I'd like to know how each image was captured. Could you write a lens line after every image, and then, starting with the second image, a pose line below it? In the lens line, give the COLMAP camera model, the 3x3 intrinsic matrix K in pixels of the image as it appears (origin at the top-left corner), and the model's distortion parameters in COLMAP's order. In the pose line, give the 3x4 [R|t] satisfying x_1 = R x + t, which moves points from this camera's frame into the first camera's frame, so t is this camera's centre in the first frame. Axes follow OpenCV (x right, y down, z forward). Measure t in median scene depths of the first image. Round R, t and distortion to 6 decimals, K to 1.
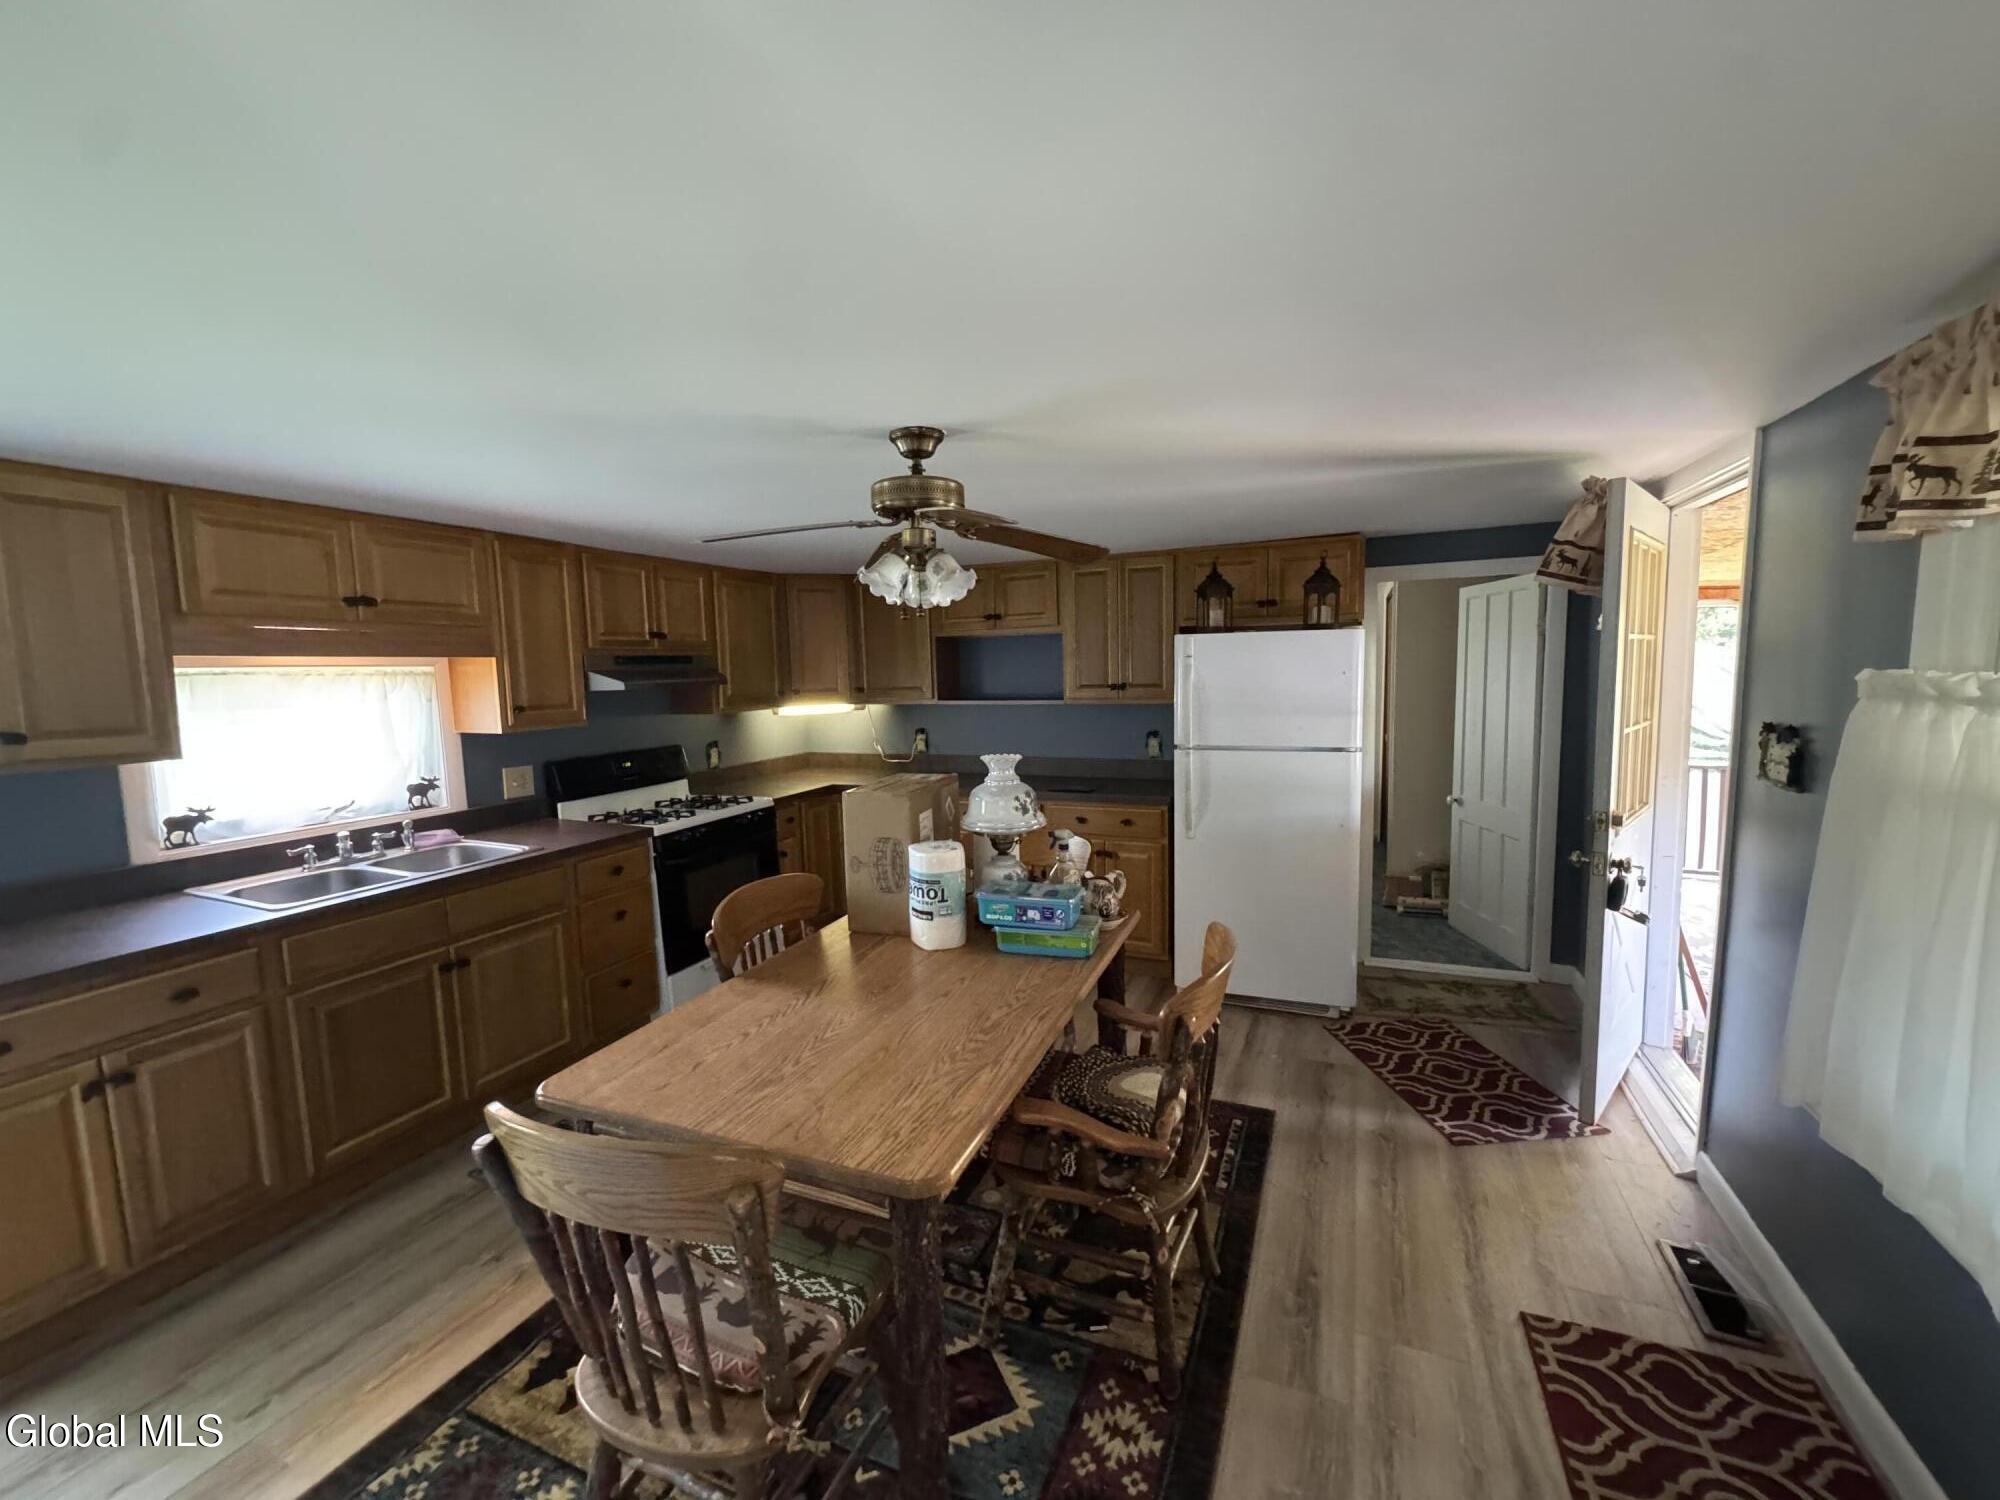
lens RADIAL K [[794.5, 0, 1007.1], [0, 794.5, 755.3], [0, 0, 1]] dist [-0.005838, 0.000643]
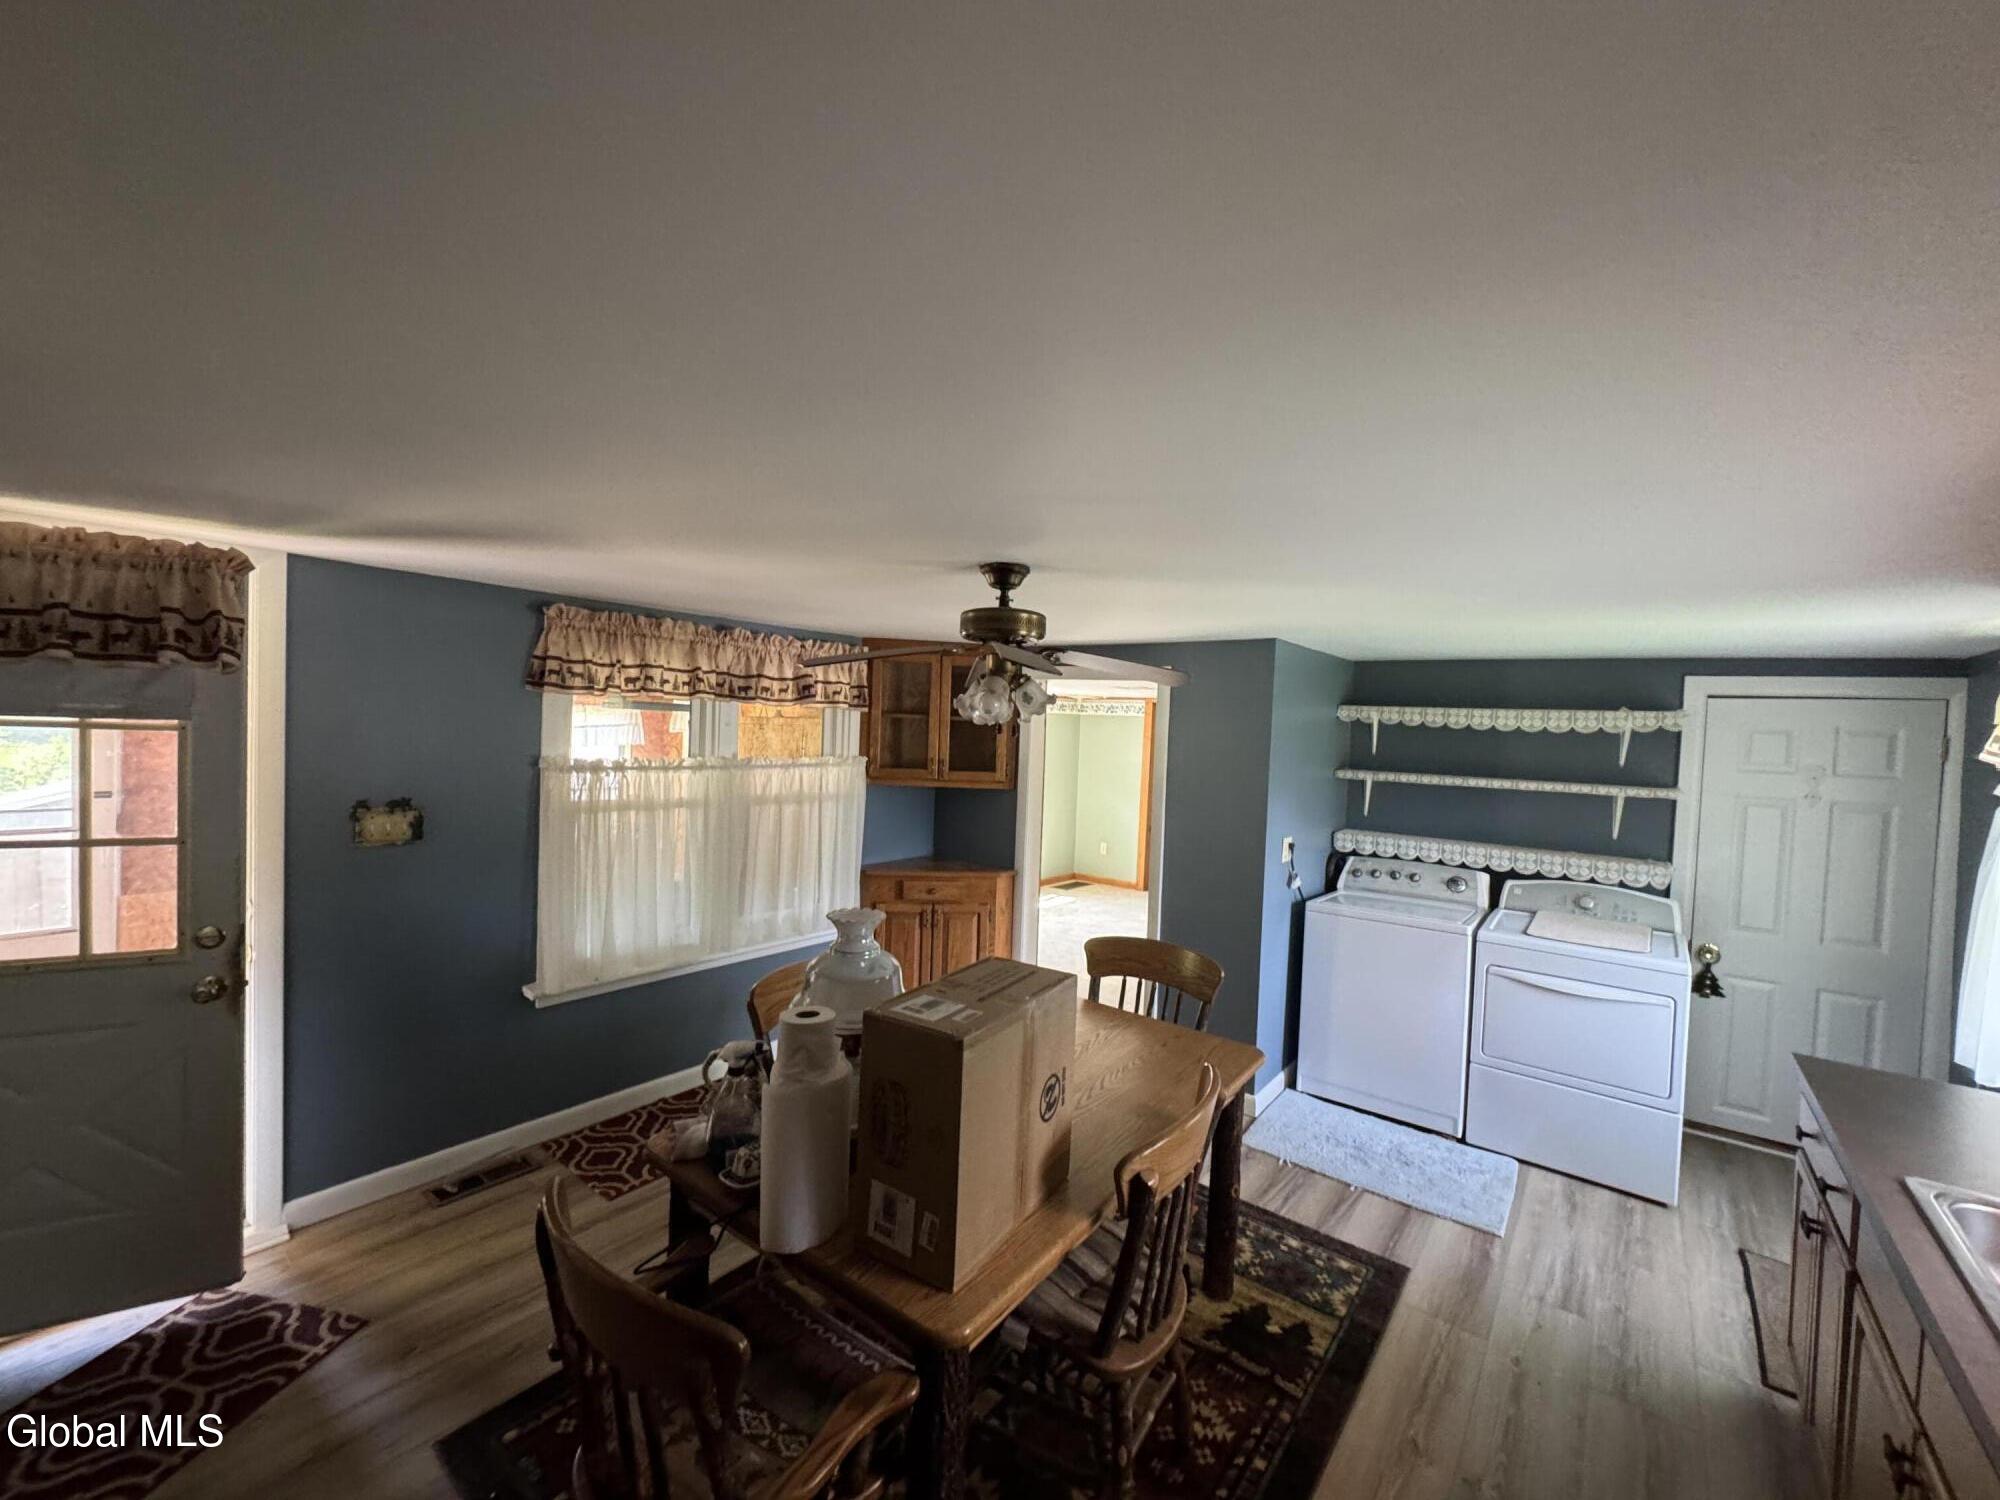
lens RADIAL K [[794.5, 0, 1008.3], [0, 794.5, 747.3], [0, 0, 1]] dist [-0.005838, 0.000643]
pose [[-0.966169, -0.023984, 0.256791, -0.330508], [0.009947, 0.991460, 0.130028, -0.244402], [-0.257716, 0.128183, -0.957680, 1.670411]]
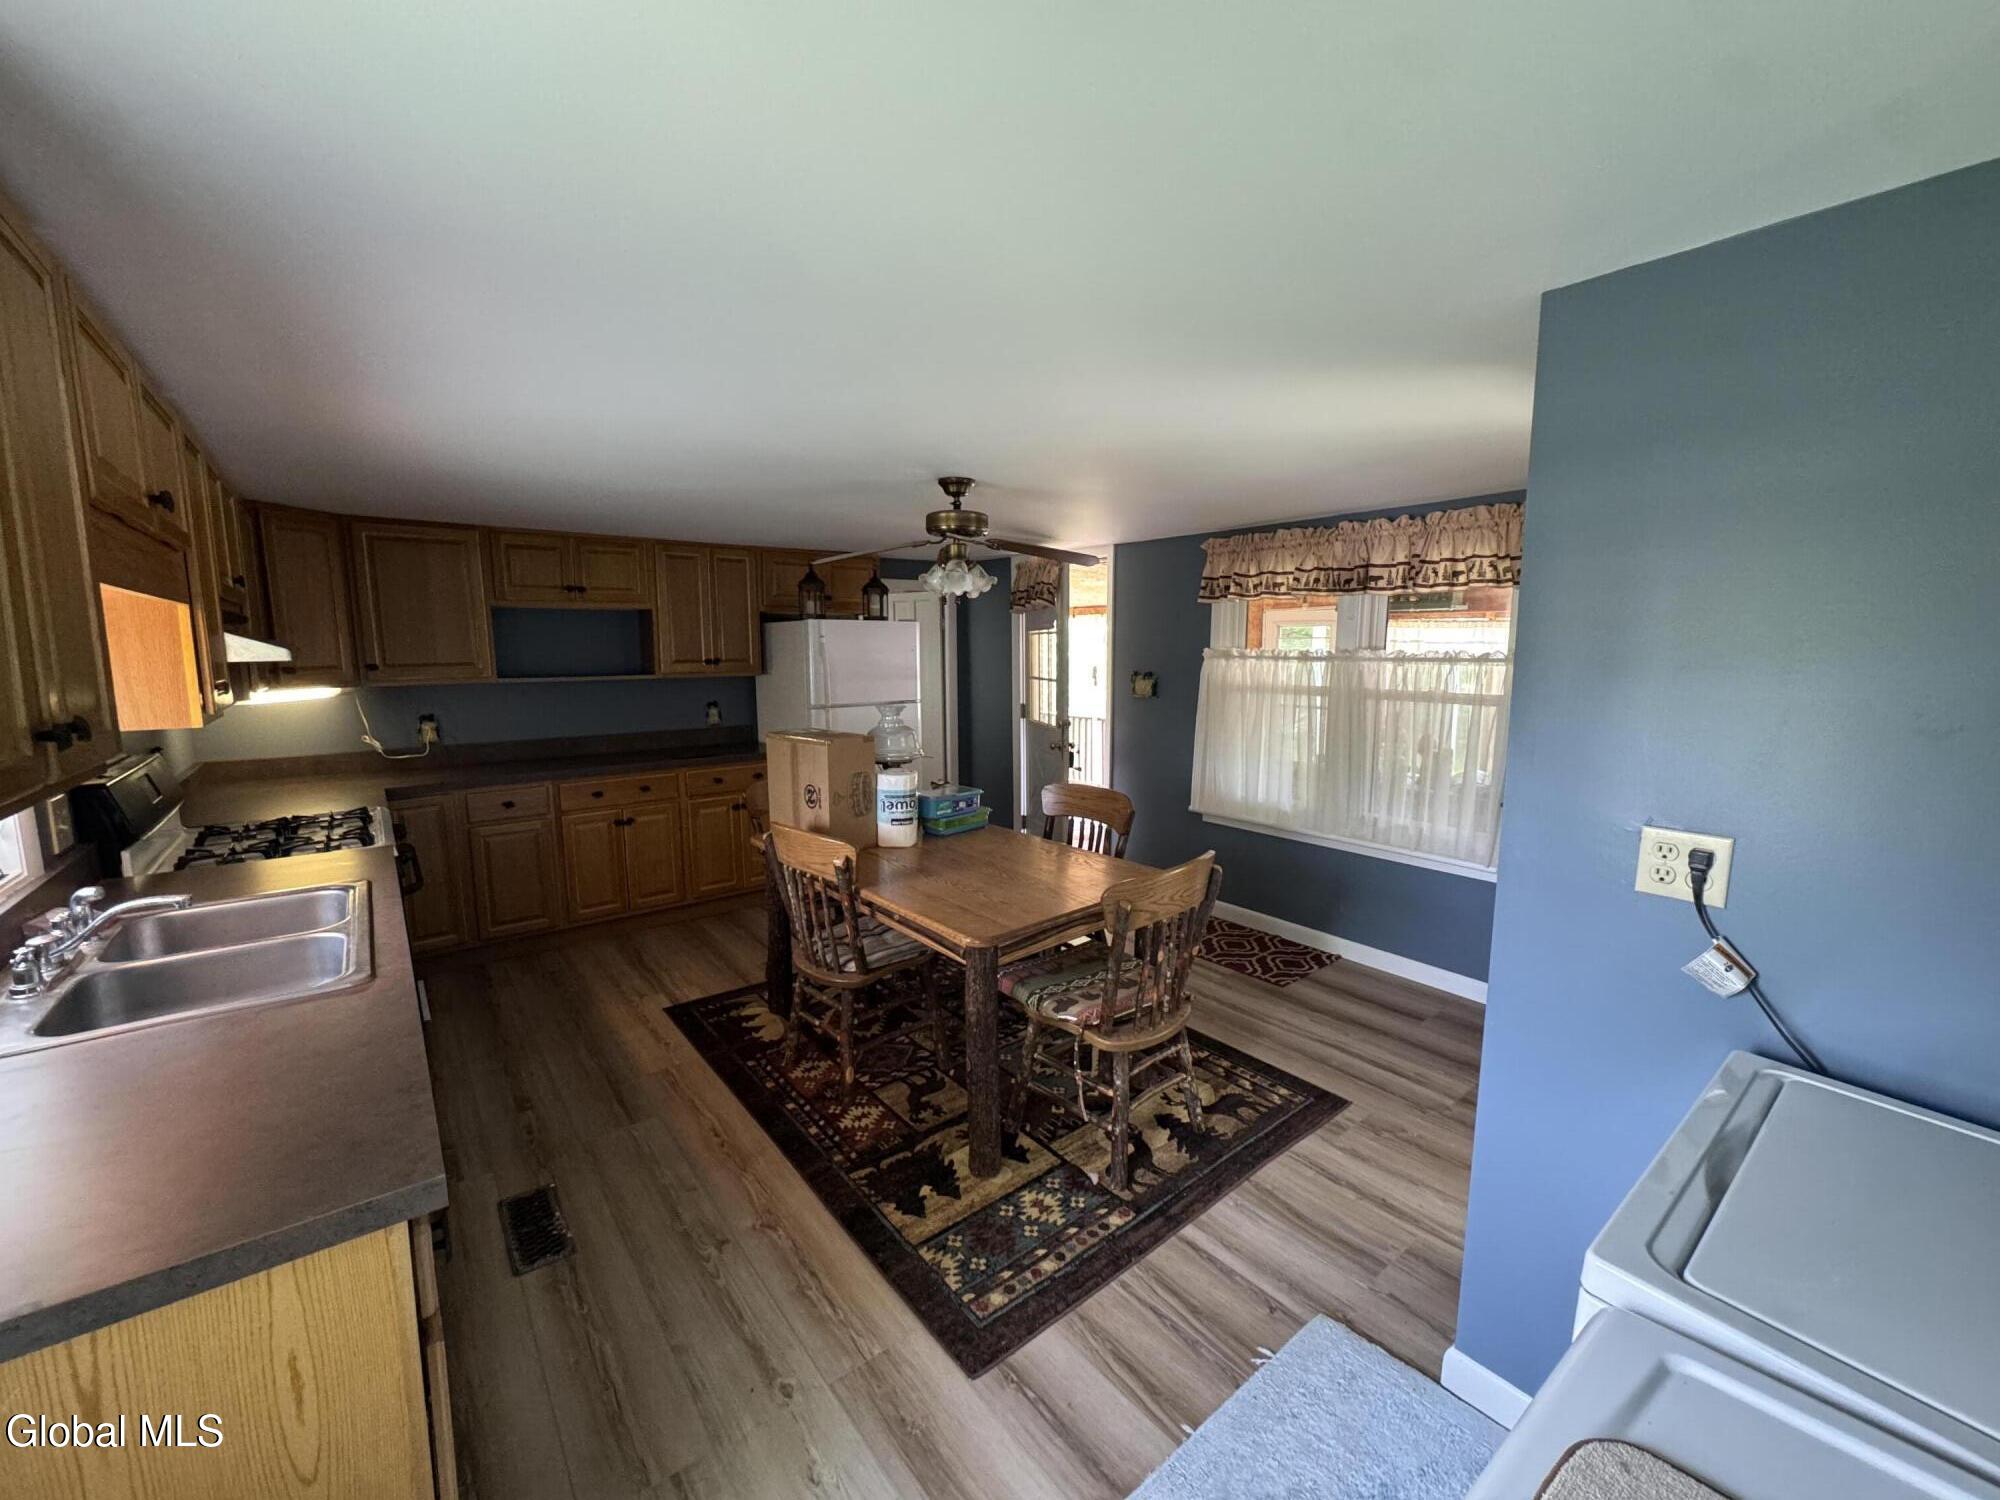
lens RADIAL K [[794.5, 0, 995.7], [0, 794.5, 747.1], [0, 0, 1]] dist [-0.005838, 0.000643]
pose [[0.476209, -0.092339, 0.874471, -1.155357], [0.088614, 0.994448, 0.056751, 0.010858], [-0.874856, 0.050465, 0.481747, 0.194401]]
